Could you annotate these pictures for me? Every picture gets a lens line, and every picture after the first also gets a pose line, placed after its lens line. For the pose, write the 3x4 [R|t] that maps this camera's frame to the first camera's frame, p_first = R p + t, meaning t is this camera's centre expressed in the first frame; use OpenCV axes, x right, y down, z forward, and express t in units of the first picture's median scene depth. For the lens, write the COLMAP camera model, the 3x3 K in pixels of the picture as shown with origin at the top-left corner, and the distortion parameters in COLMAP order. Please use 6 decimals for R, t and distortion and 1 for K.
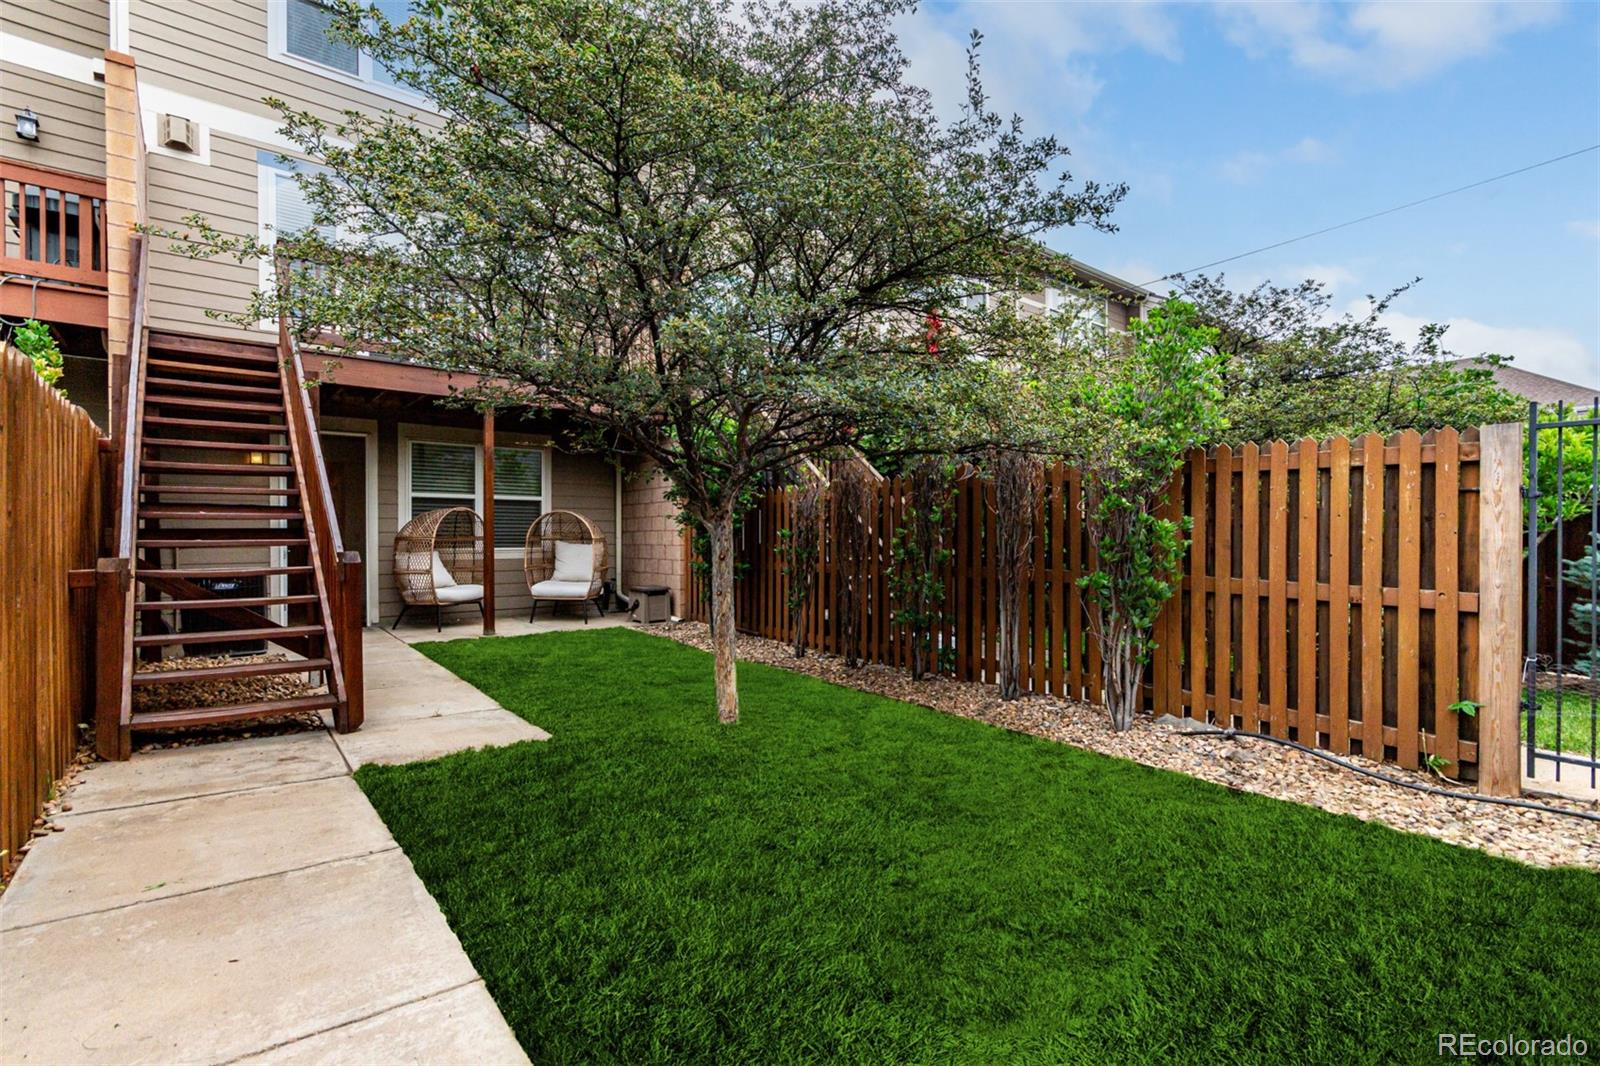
lens RADIAL K [[743.8, 0, 800.5], [0, 743.8, 538.5], [0, 0, 1]] dist [-0.000472, 0.006025]
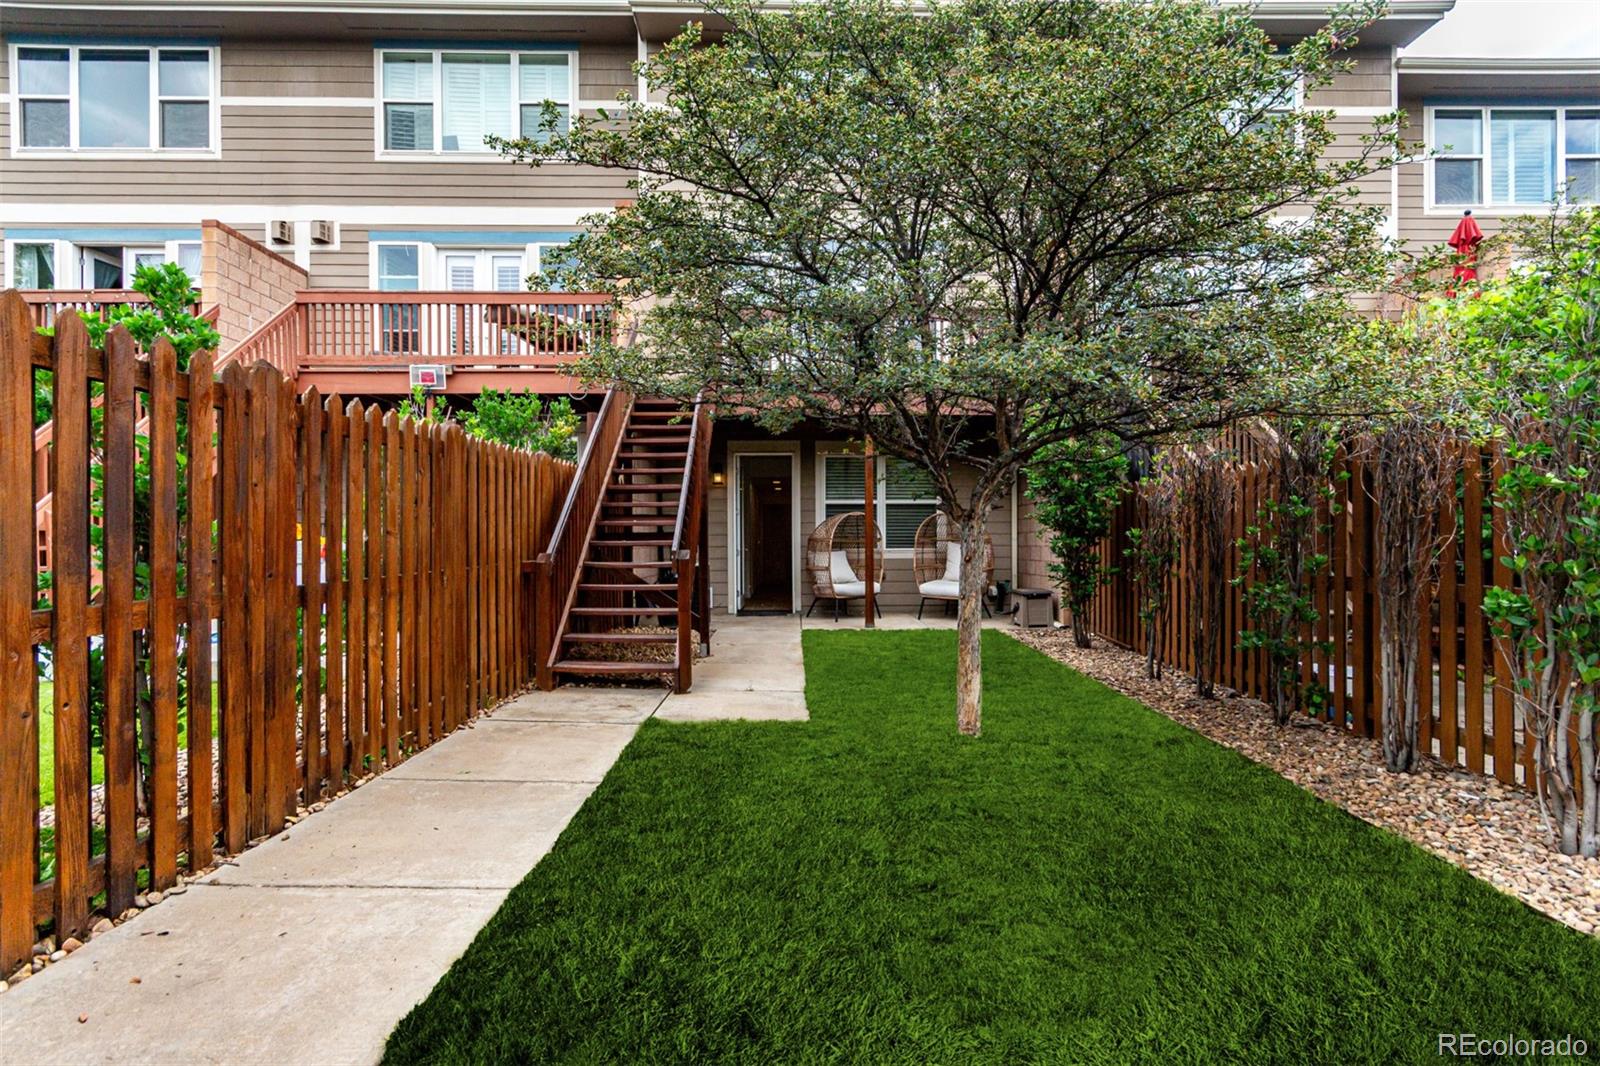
lens RADIAL K [[743.8, 0, 800.5], [0, 743.8, 538.5], [0, 0, 1]] dist [-0.000472, 0.006025]
pose [[0.783200, -0.004970, -0.621750, 0.236531], [0.002816, 0.999986, -0.004446, 0.004008], [0.621763, 0.001732, 0.783203, 0.104352]]
